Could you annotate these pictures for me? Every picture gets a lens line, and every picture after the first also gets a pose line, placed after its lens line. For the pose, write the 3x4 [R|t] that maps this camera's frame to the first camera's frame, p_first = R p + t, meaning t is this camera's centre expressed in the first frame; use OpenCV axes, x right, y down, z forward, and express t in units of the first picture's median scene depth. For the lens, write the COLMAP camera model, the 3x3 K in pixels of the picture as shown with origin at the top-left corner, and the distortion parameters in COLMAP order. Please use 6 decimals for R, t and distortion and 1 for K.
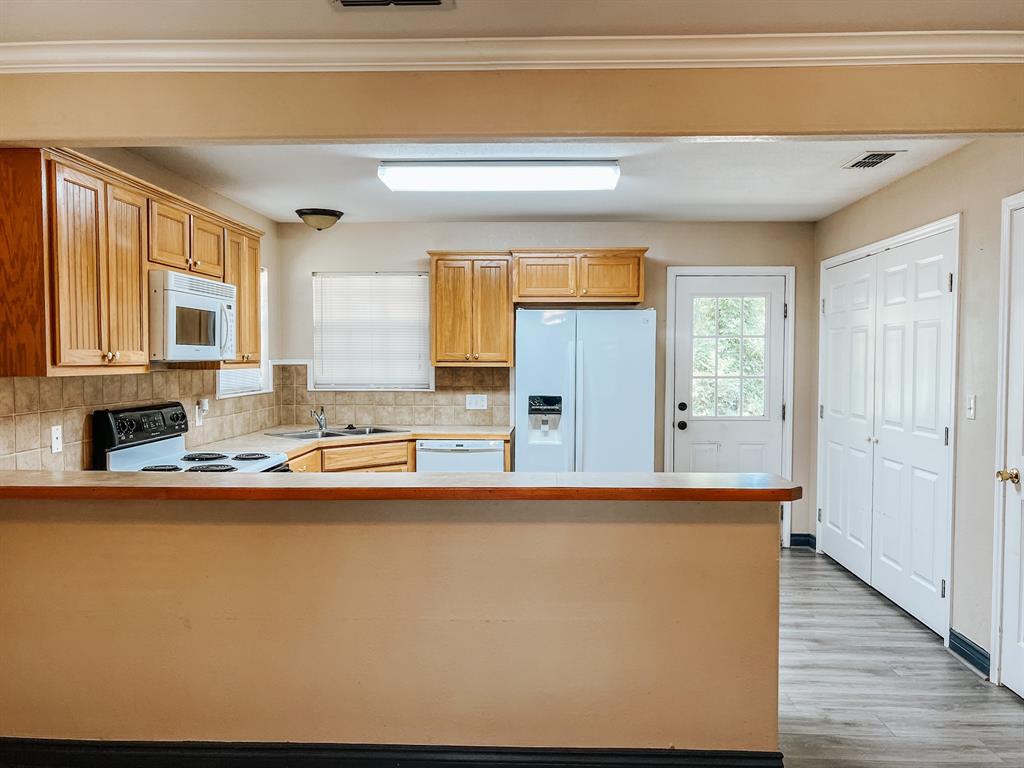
lens RADIAL K [[781.0, 0, 512.0], [0, 781.0, 384.0], [0, 0, 1]] dist [0.007853, 0.001457]
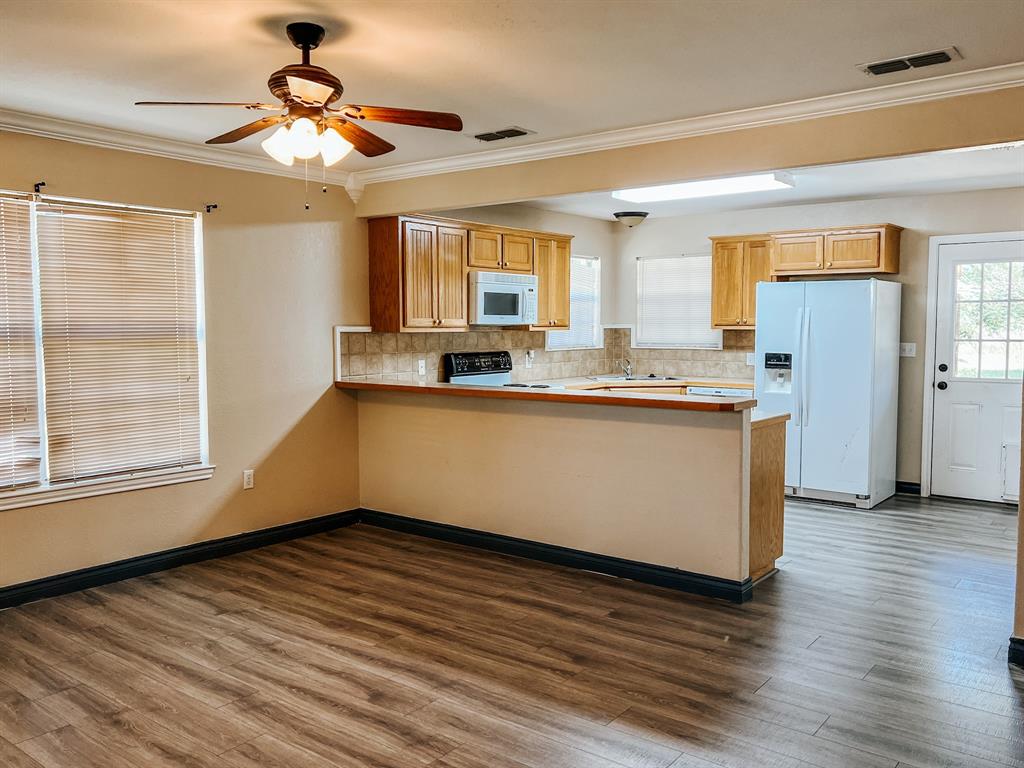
lens RADIAL K [[798.4, 0, 512.0], [0, 798.4, 384.0], [0, 0, 1]] dist [-0.050663, -0.001138]
pose [[0.807325, 0.039651, -0.588774, 0.435032], [-0.015738, 0.998832, 0.045687, 0.012919], [0.589898, -0.027618, 0.807006, -0.240892]]
